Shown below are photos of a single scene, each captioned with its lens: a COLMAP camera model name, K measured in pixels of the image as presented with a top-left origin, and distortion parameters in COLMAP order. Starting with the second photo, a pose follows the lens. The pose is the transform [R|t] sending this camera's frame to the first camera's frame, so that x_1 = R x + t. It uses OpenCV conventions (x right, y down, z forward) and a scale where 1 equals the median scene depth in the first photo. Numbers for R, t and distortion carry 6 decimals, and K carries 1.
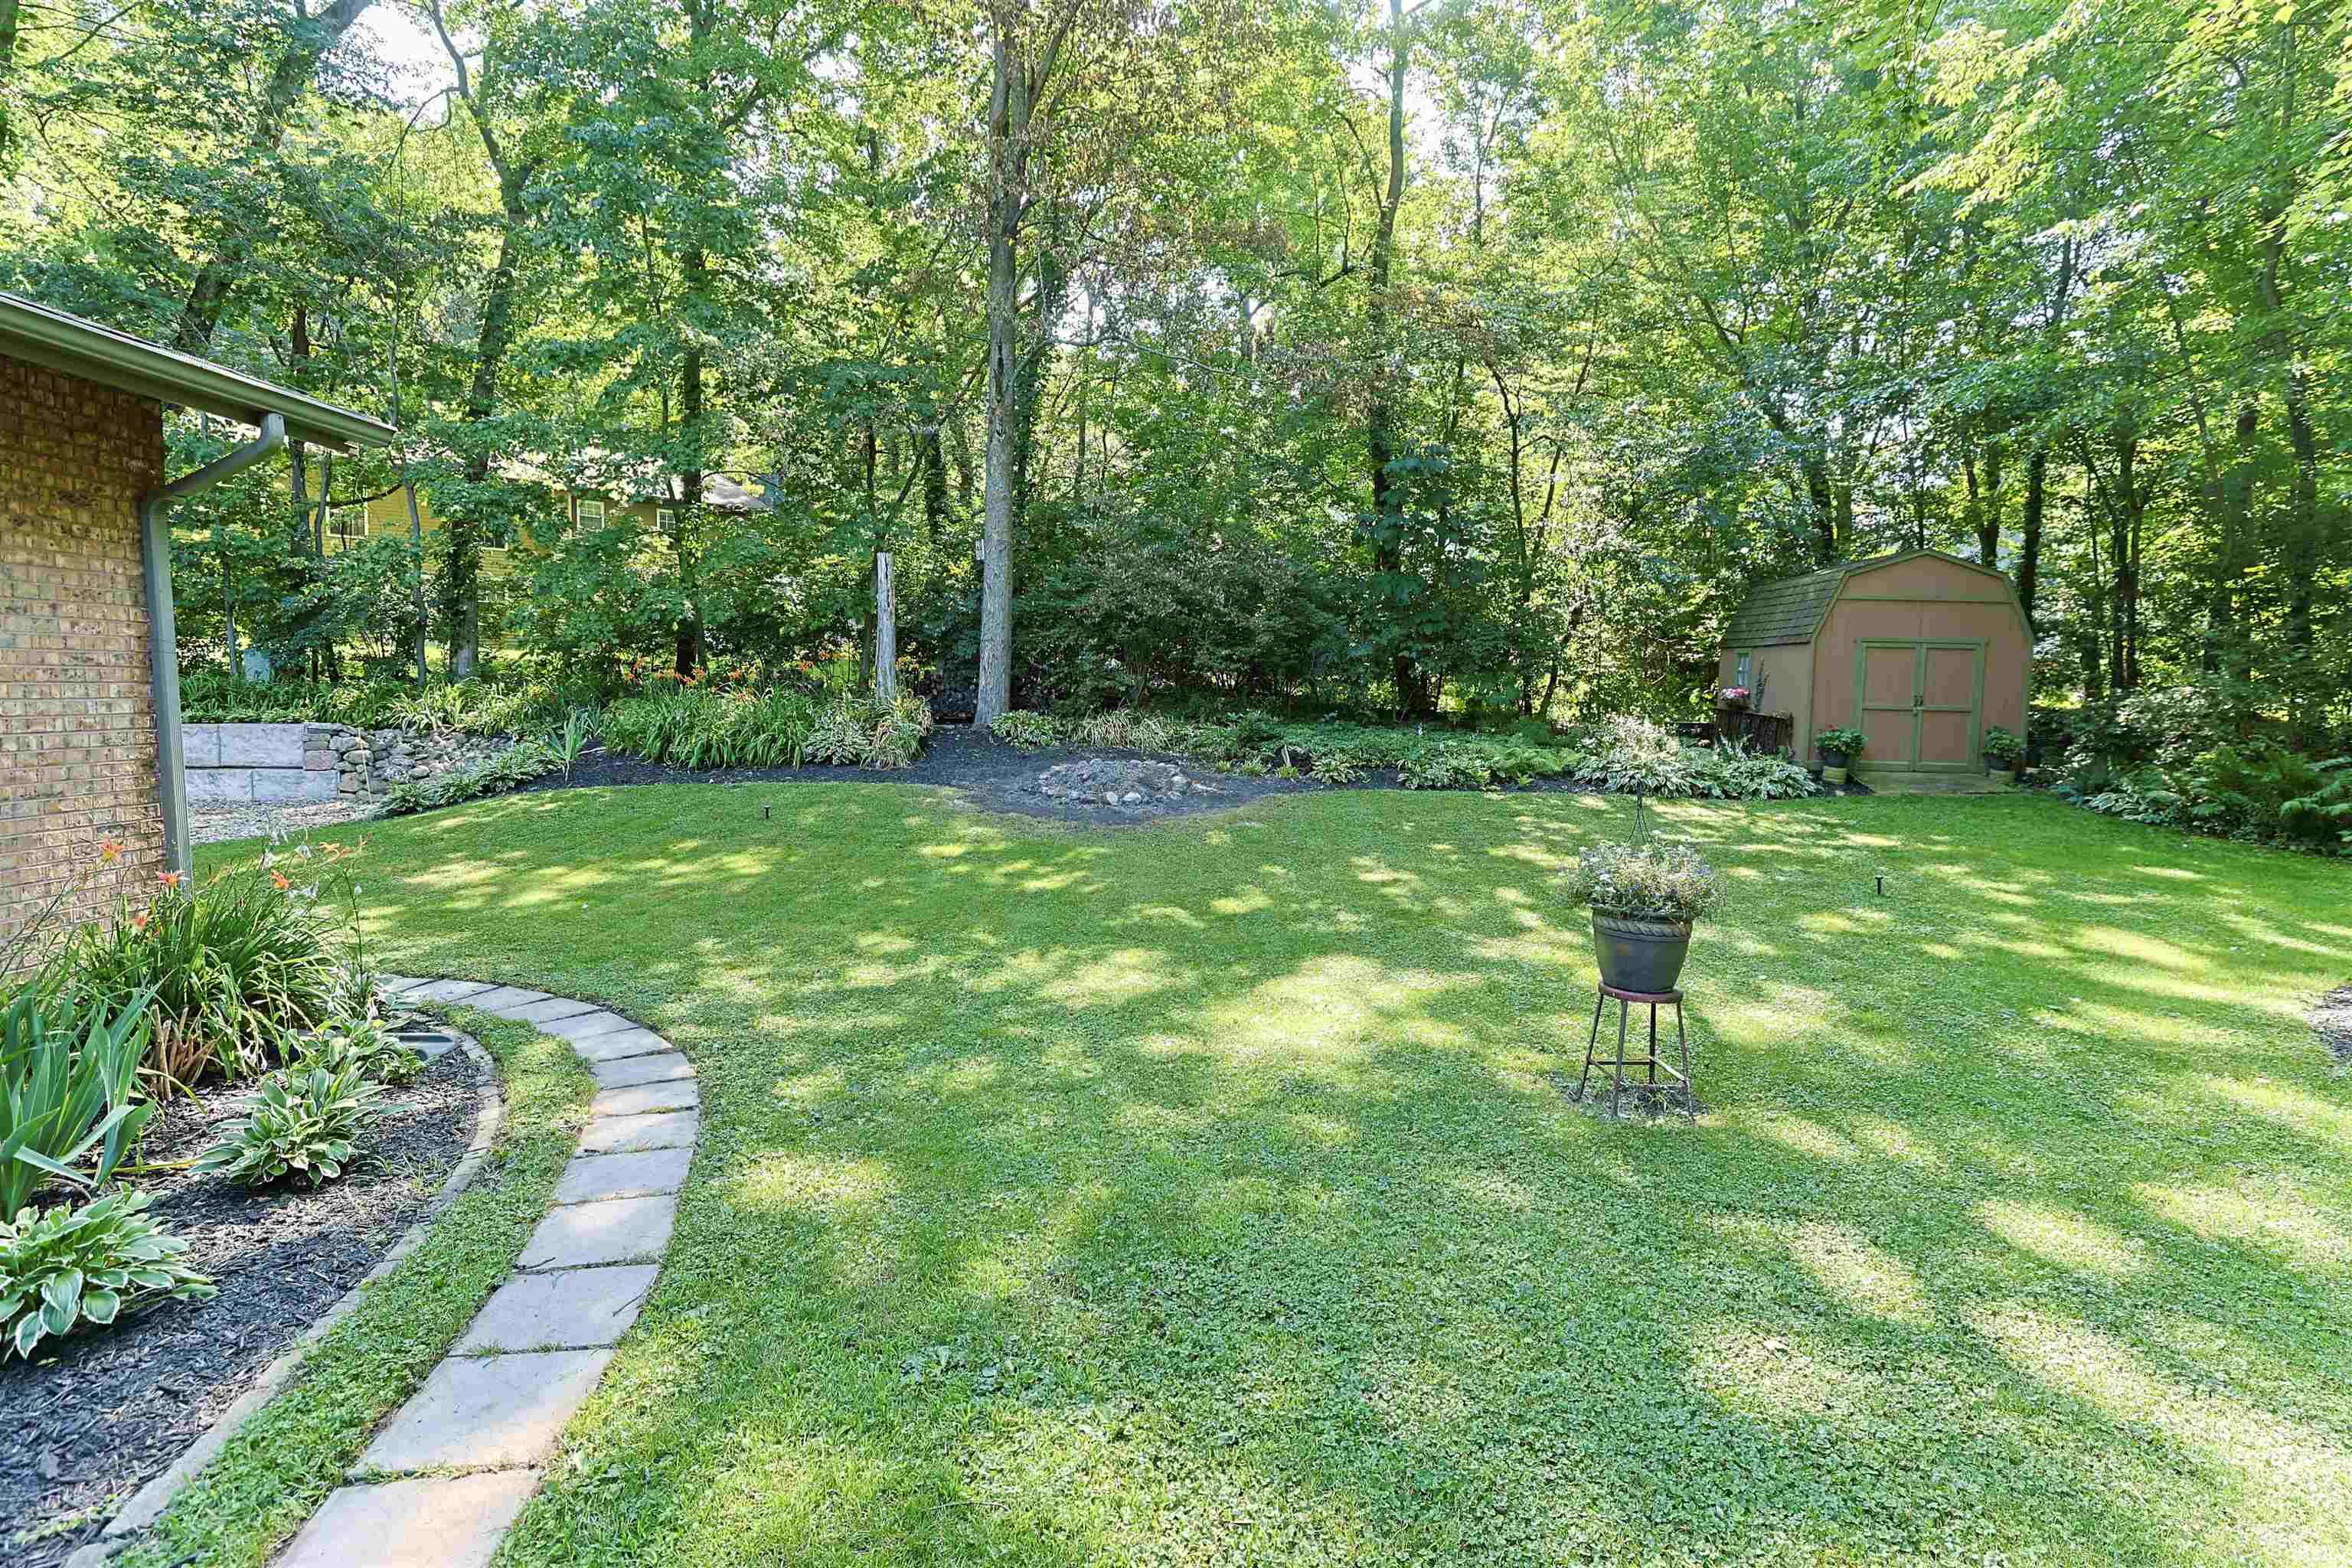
lens RADIAL K [[1137.1, 0, 1174.8], [0, 1137.1, 768.6], [0, 0, 1]] dist [-0.015633, 0.008797]
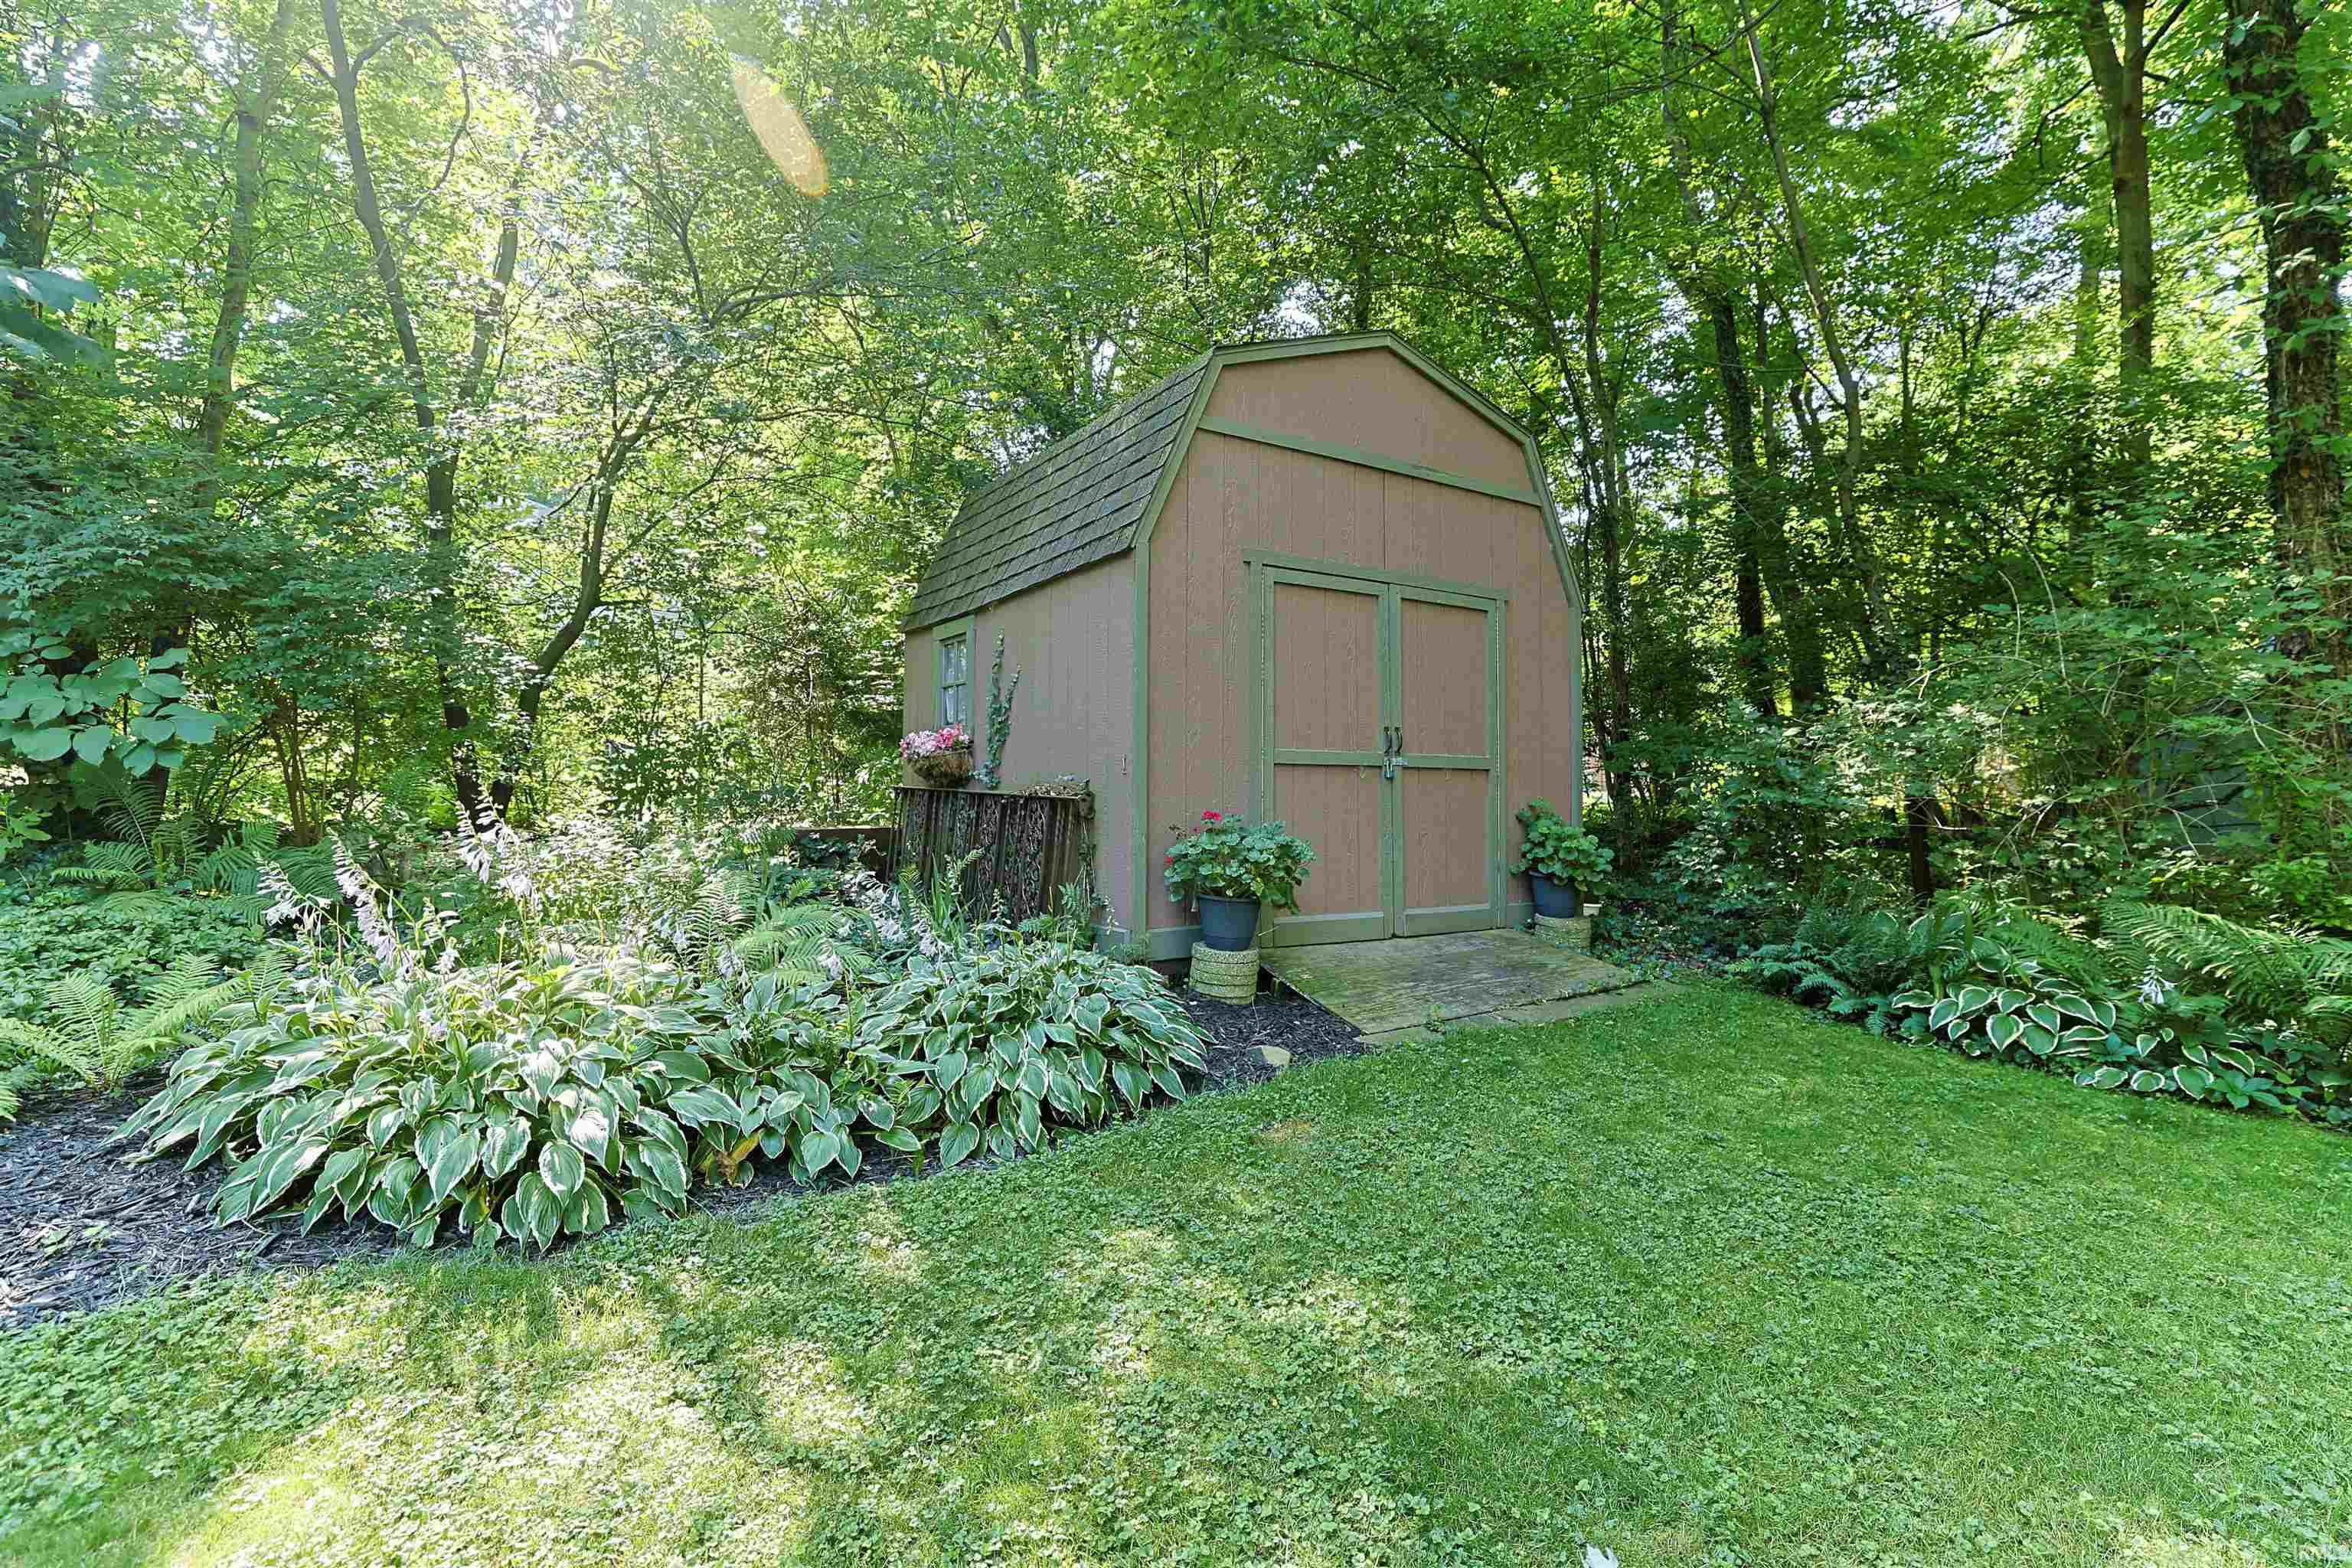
lens RADIAL K [[1137.1, 0, 1178.8], [0, 1137.1, 784.6], [0, 0, 1]] dist [-0.015633, 0.008797]
pose [[0.810324, -0.010183, 0.585893, 0.396602], [0.062834, 0.995594, -0.069600, -0.025393], [-0.582603, 0.093213, 0.807394, 0.763607]]
